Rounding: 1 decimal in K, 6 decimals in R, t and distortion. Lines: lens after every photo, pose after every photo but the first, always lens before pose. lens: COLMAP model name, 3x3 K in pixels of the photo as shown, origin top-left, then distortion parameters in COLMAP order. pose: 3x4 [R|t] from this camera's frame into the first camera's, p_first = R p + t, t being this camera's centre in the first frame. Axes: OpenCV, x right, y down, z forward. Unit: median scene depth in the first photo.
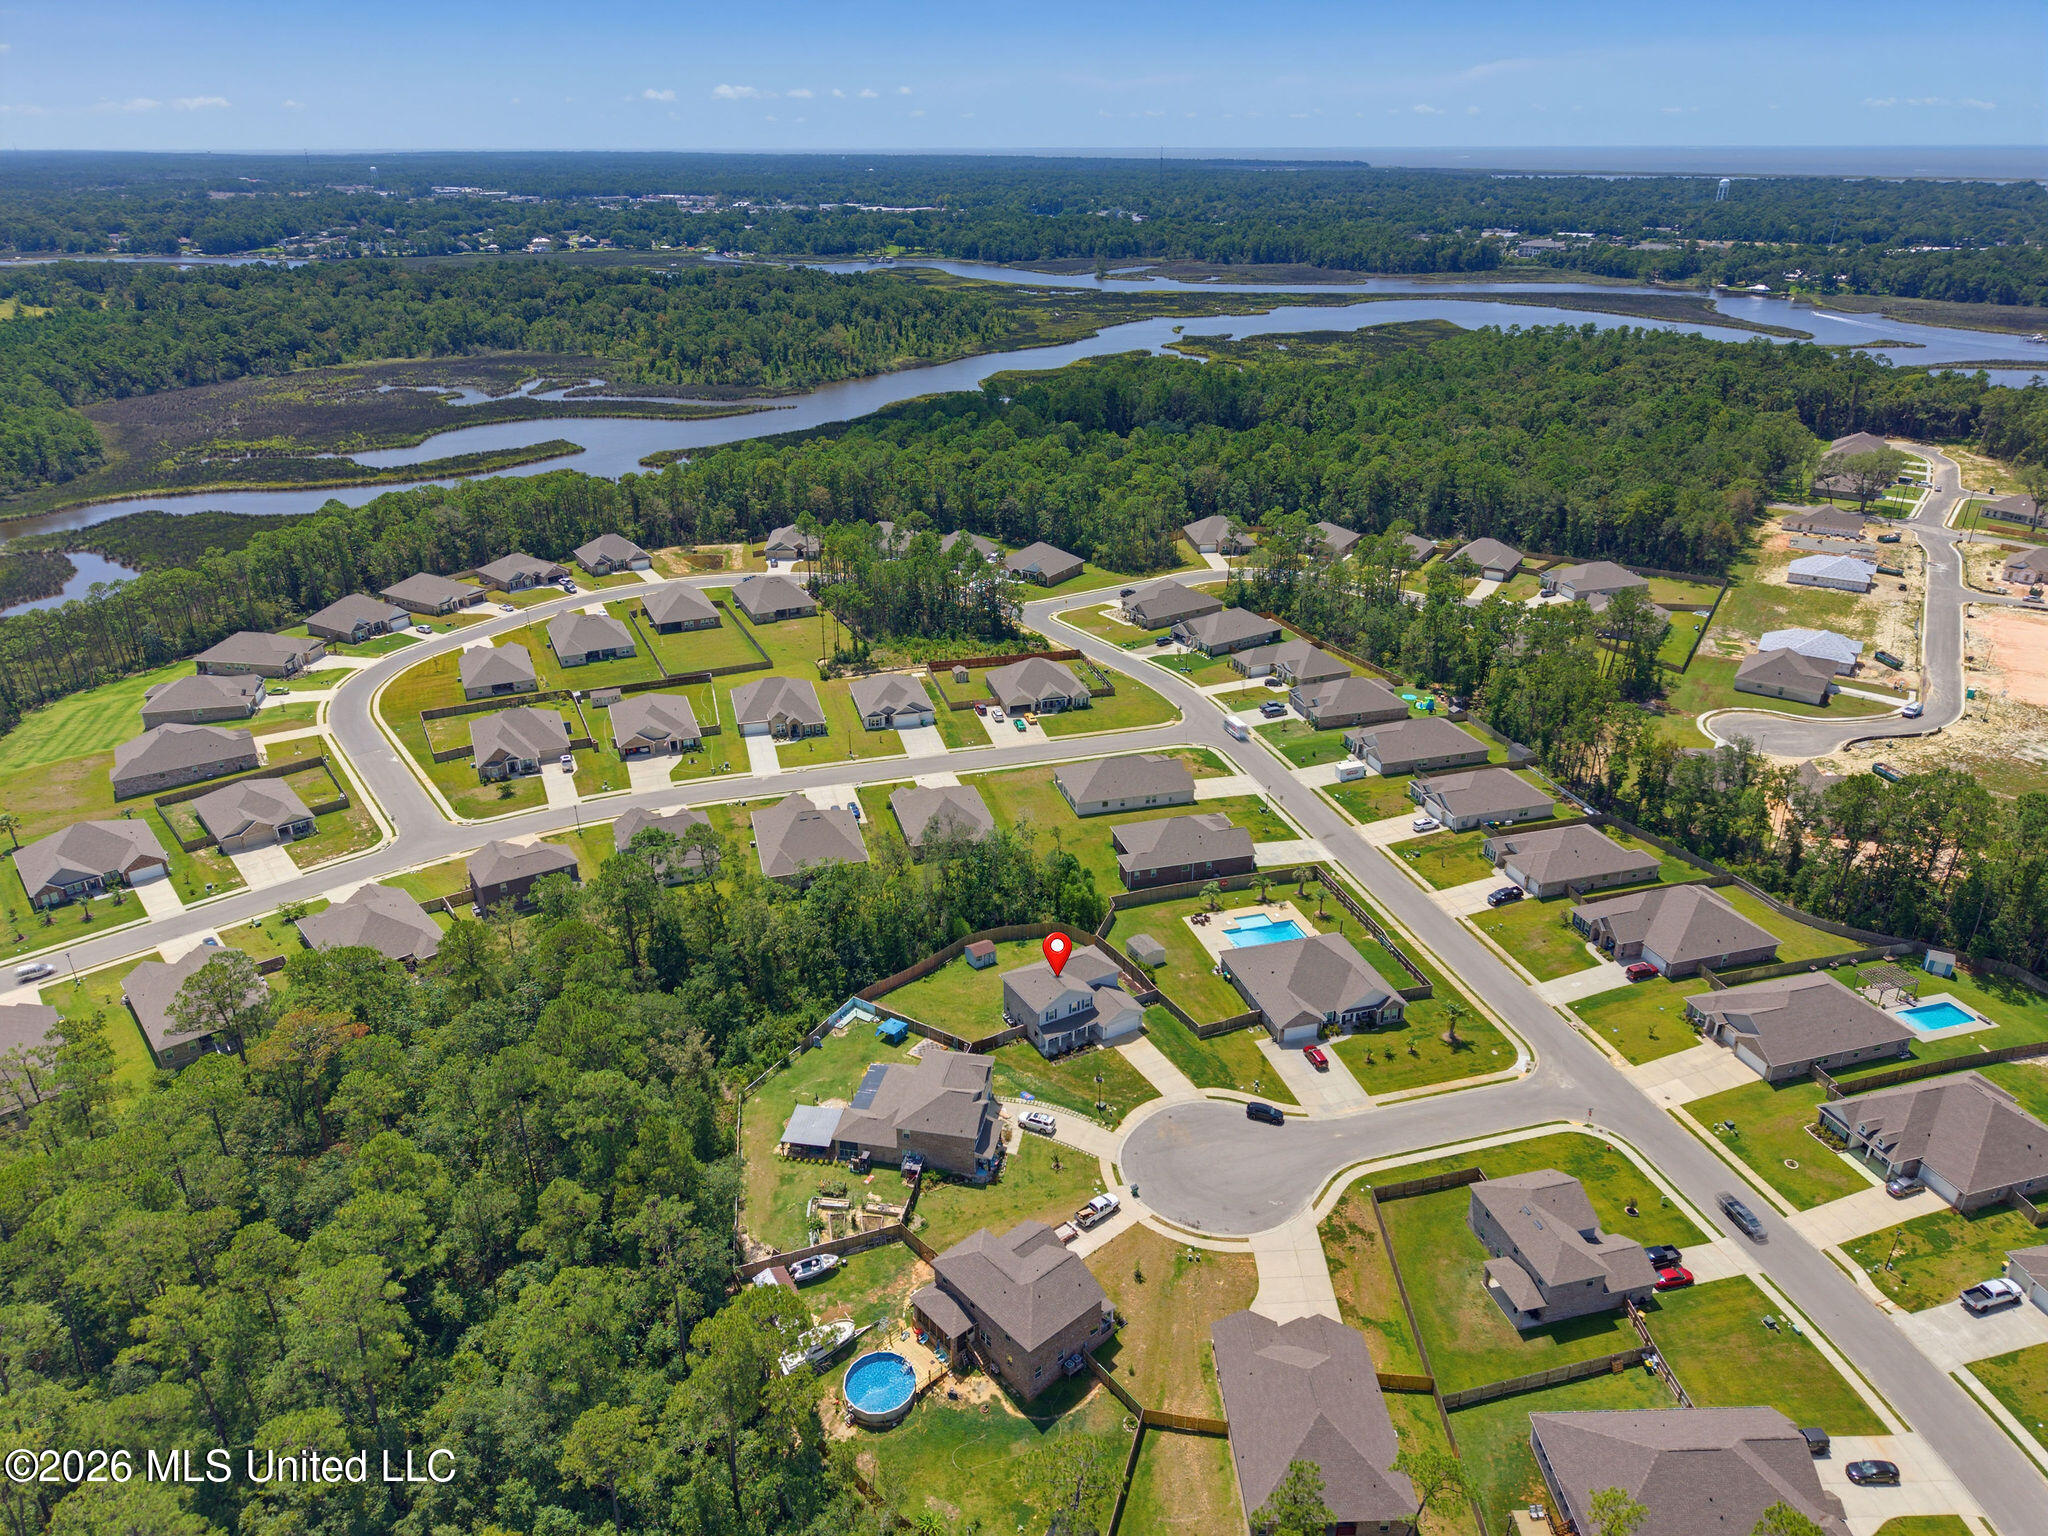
lens RADIAL K [[1354.0, 0, 1024.0], [0, 1354.0, 768.0], [0, 0, 1]] dist [0.044939, -0.049241]
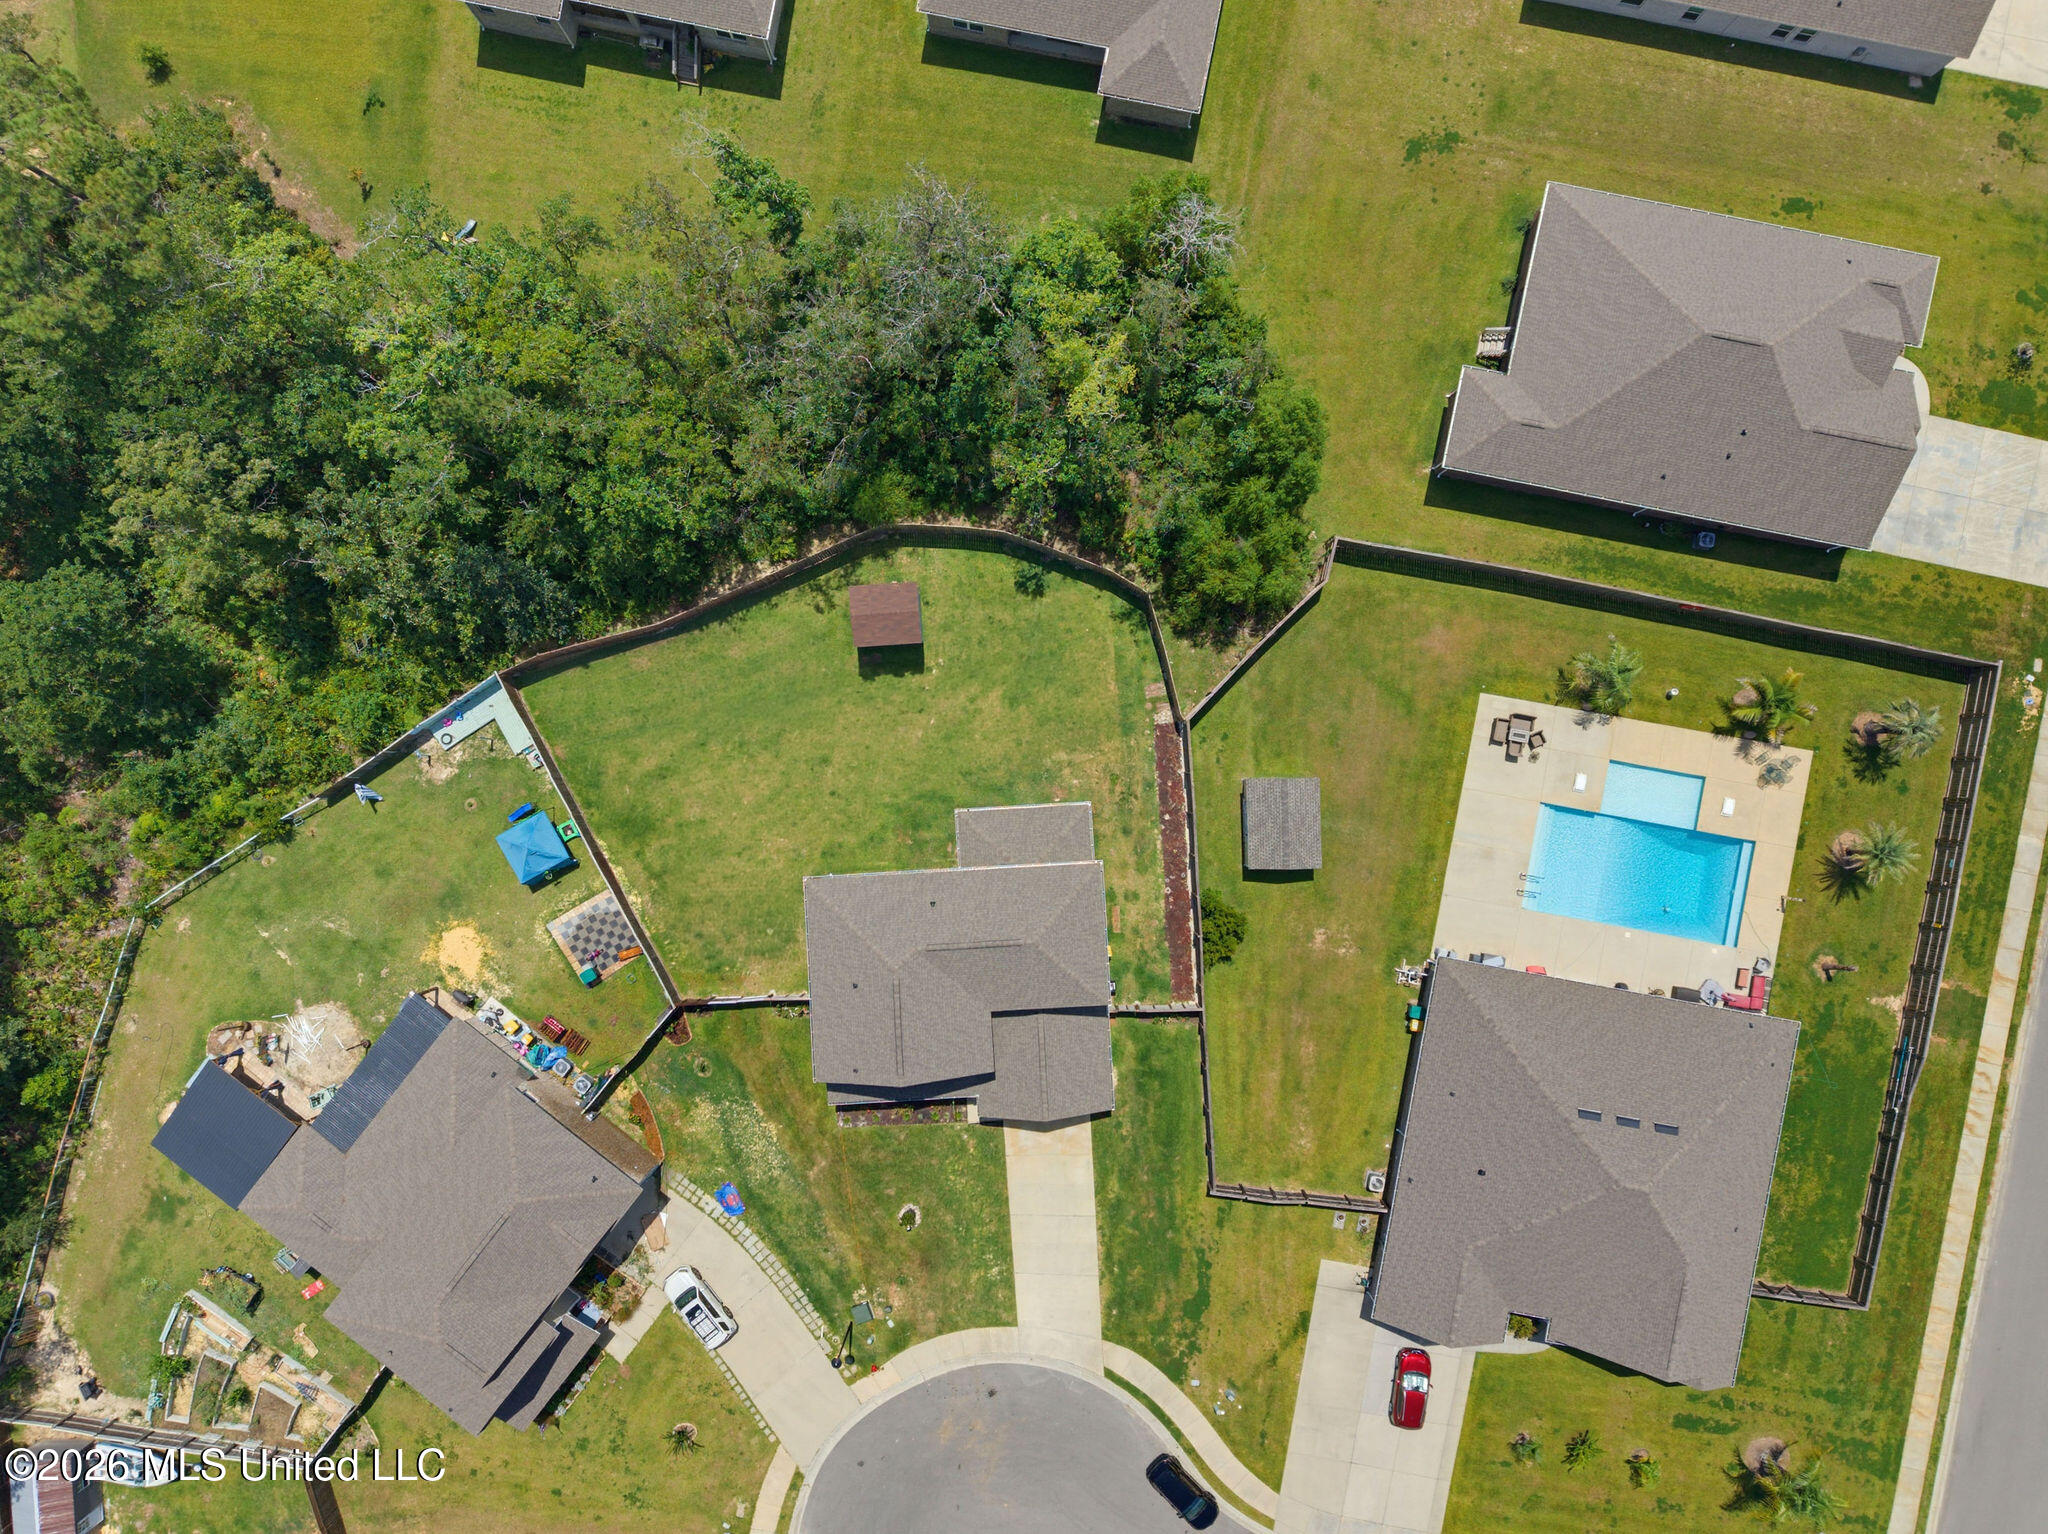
lens RADIAL K [[1354.0, 0, 1024.0], [0, 1354.0, 767.0], [0, 0, 1]] dist [0.044939, -0.049241]
pose [[0.891836, 0.452308, -0.006796, 0.020691], [-0.183020, 0.374526, 0.908974, -0.179591], [0.413681, -0.809412, 0.416797, 0.766620]]
